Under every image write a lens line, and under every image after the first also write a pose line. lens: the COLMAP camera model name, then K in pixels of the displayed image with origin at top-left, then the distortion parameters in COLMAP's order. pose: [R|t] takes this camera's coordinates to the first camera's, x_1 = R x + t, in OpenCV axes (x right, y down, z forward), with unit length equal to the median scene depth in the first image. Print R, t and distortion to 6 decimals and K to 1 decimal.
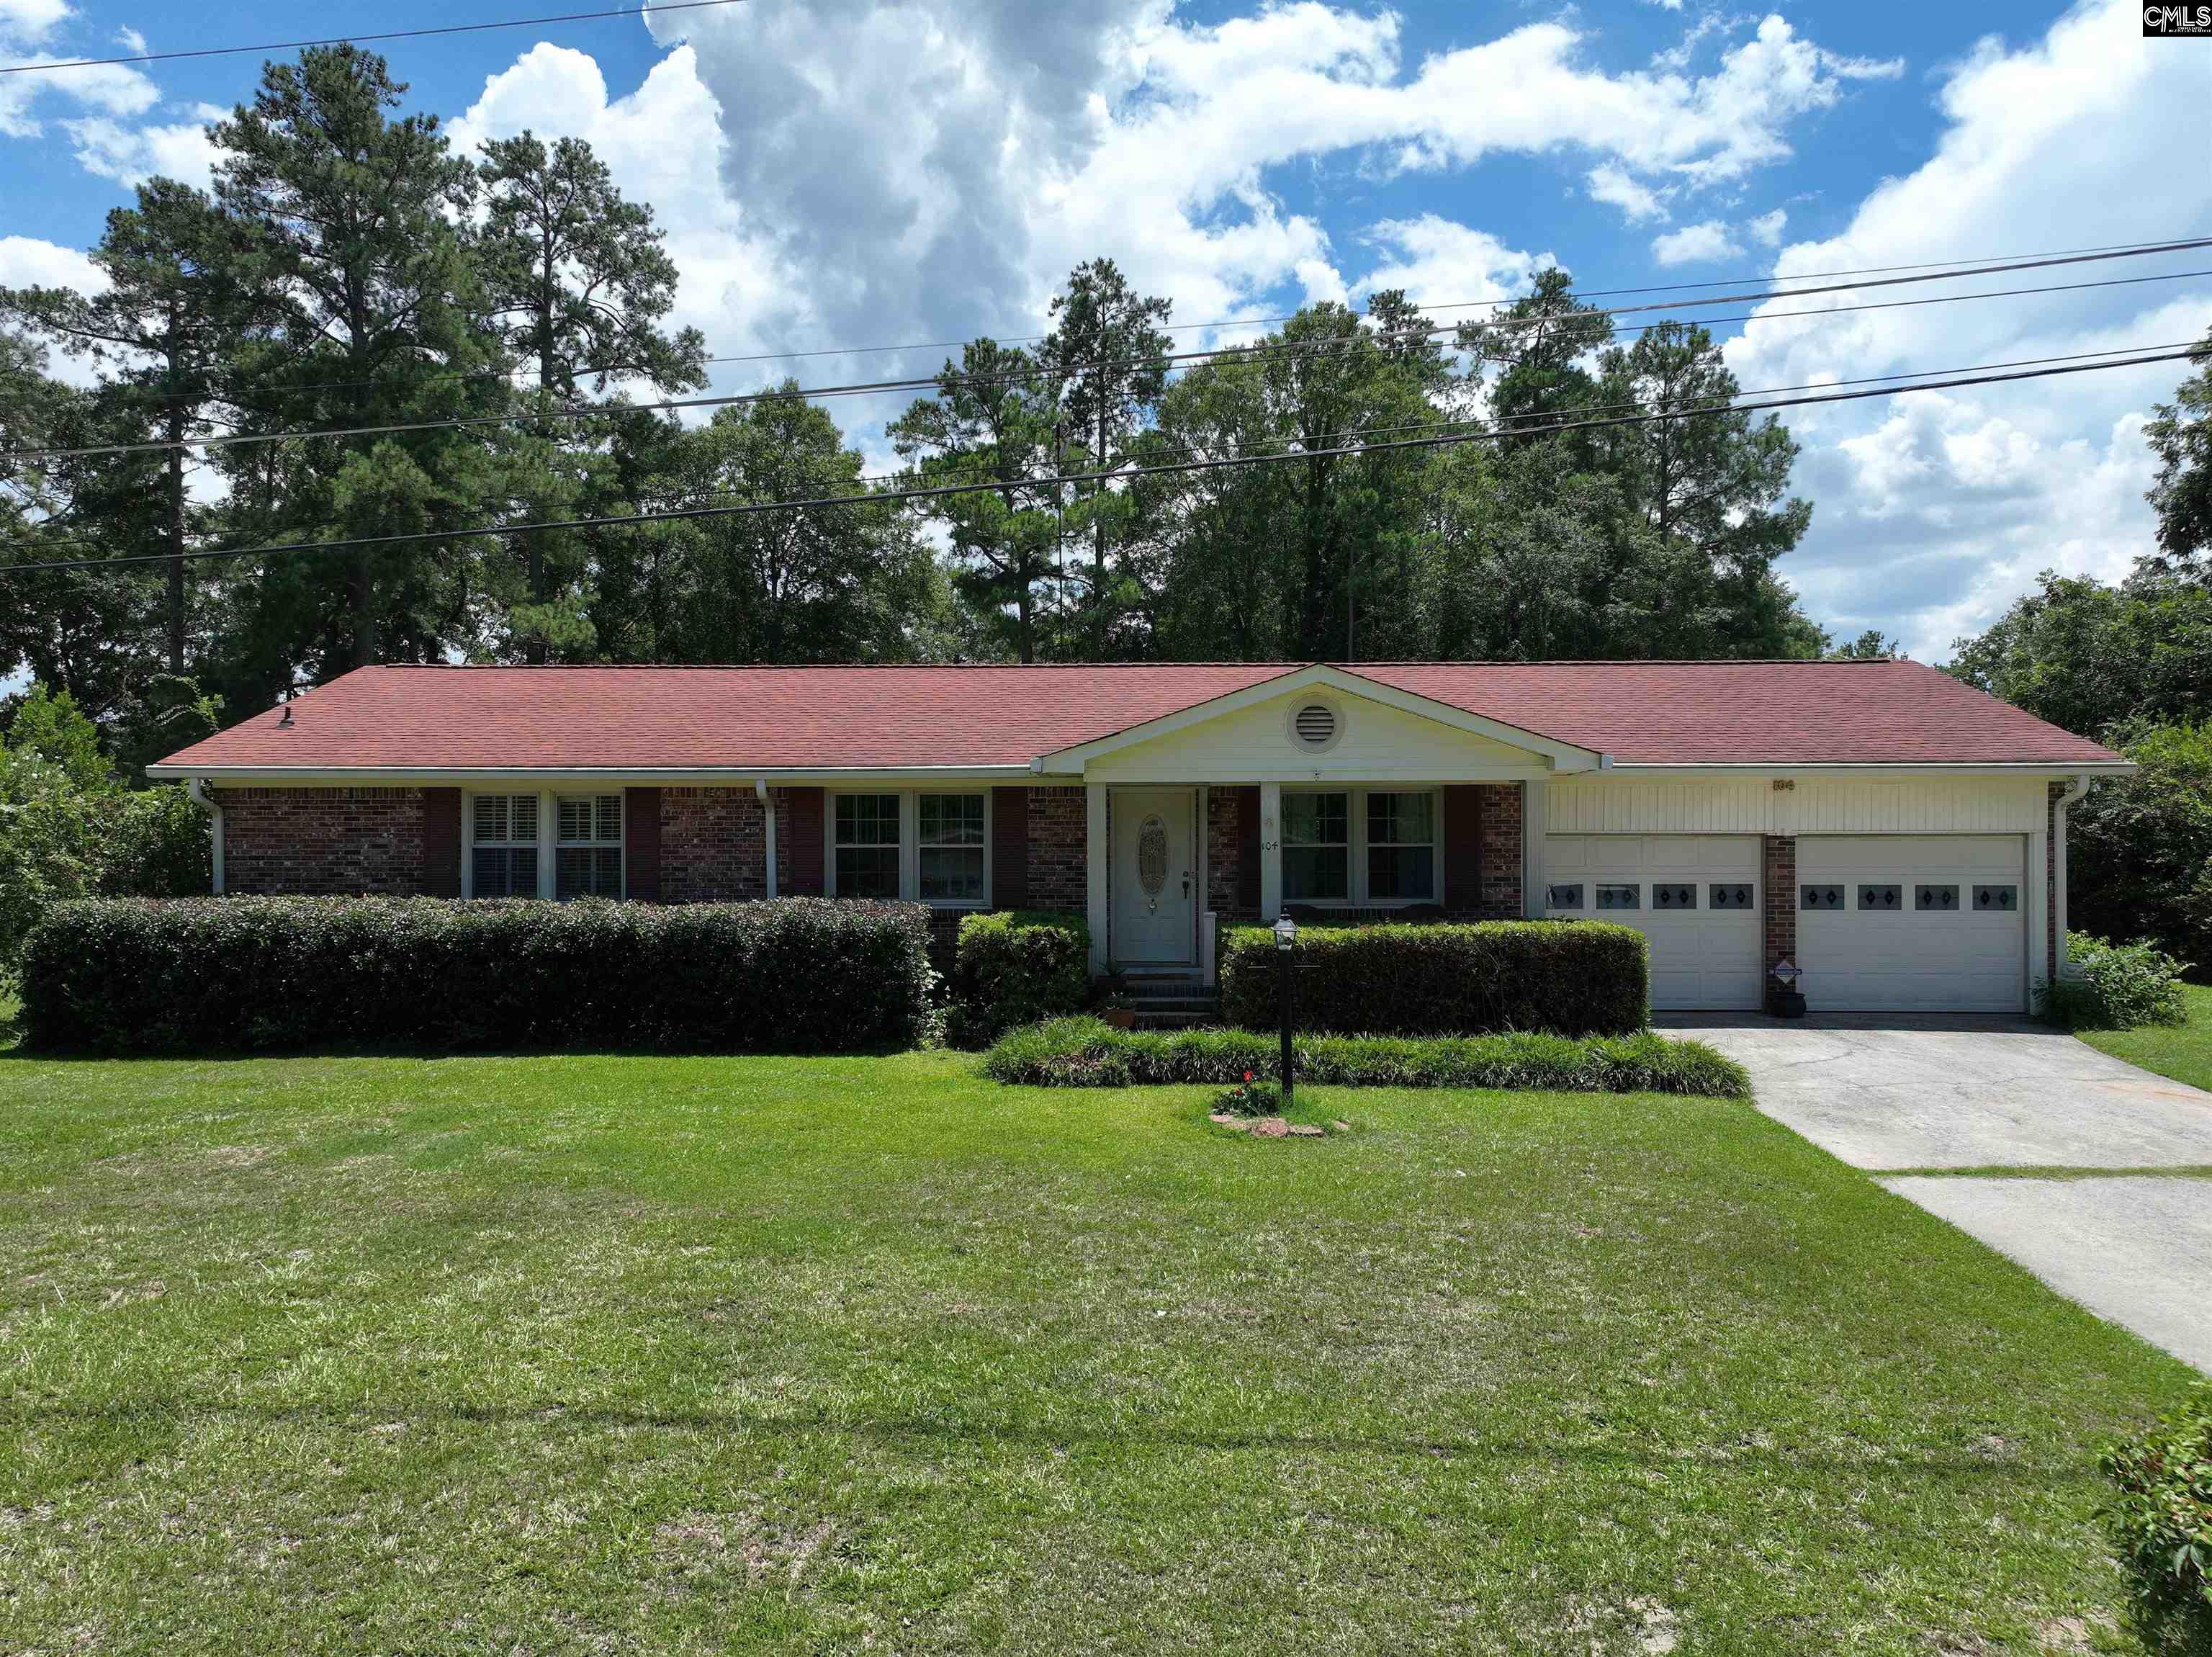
lens RADIAL K [[1556.9, 0, 1099.3], [0, 1556.9, 874.4], [0, 0, 1]] dist [-0.003398, 0.019058]
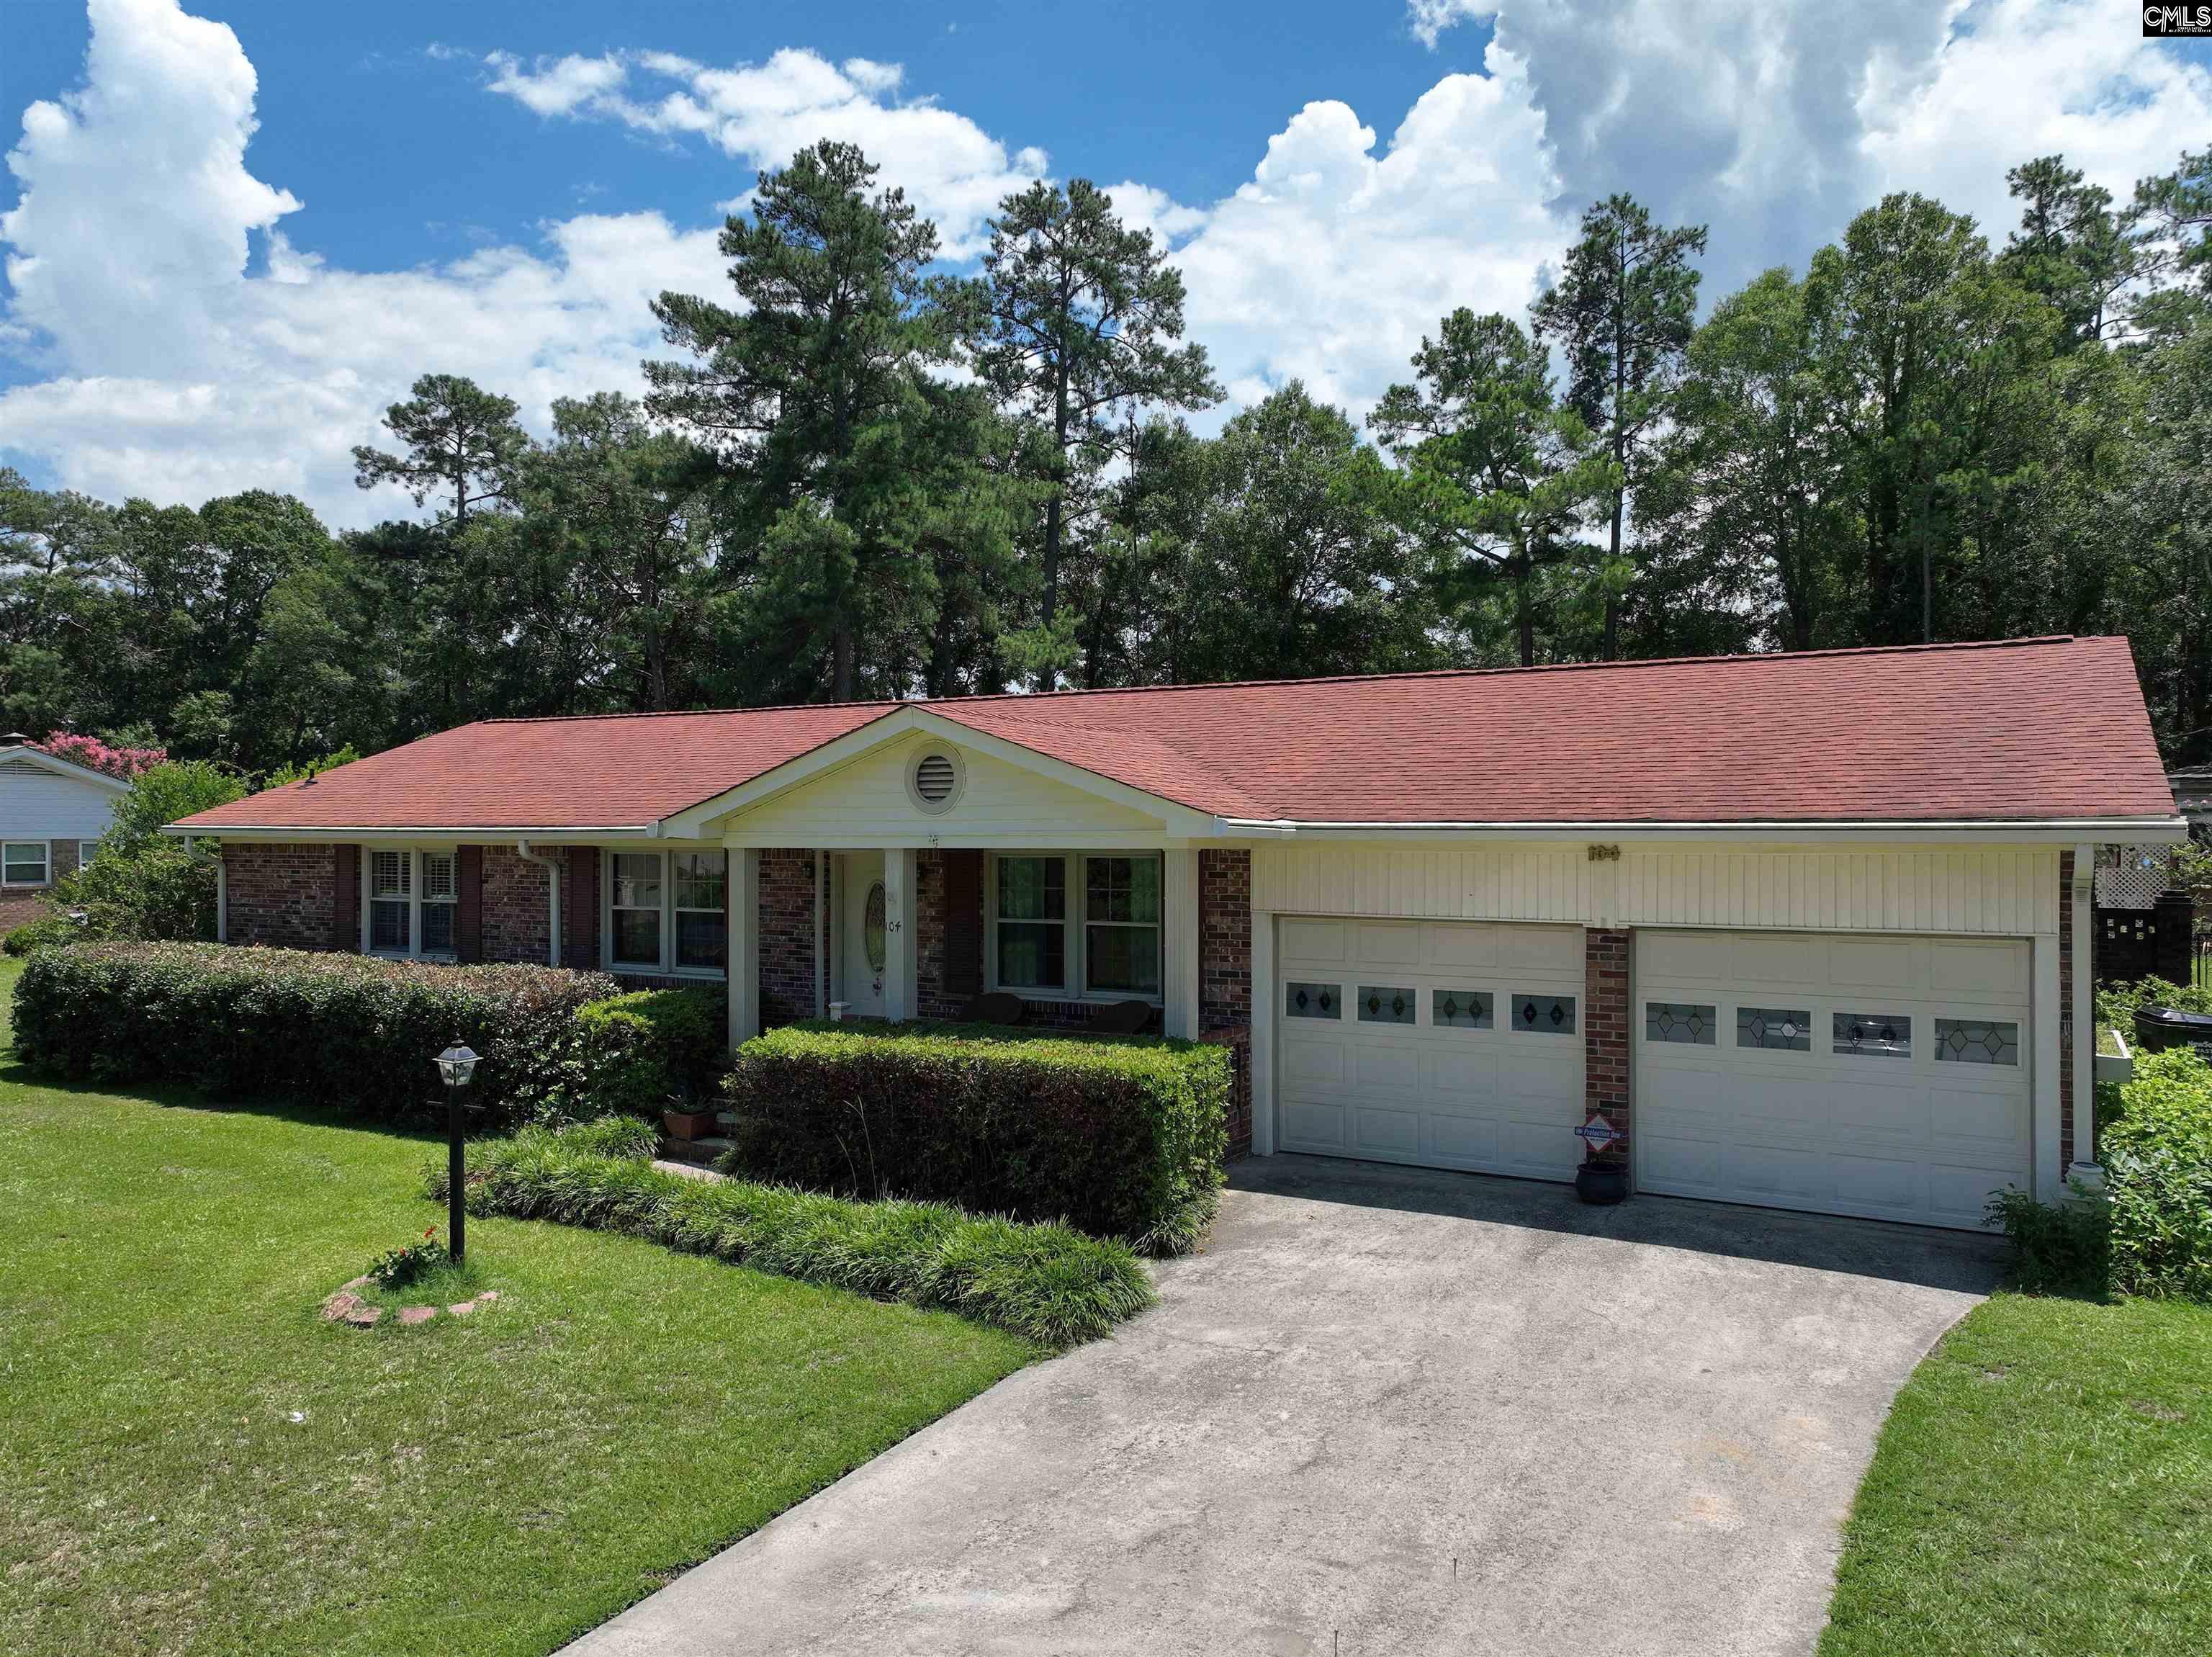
lens RADIAL K [[1556.9, 0, 1200.5], [0, 1556.9, 859.9], [0, 0, 1]] dist [-0.003398, 0.019058]
pose [[0.879322, 0.011337, -0.476094, 0.596918], [-0.012175, 0.999925, 0.001324, -0.052265], [0.476073, 0.004632, 0.879394, 0.325647]]
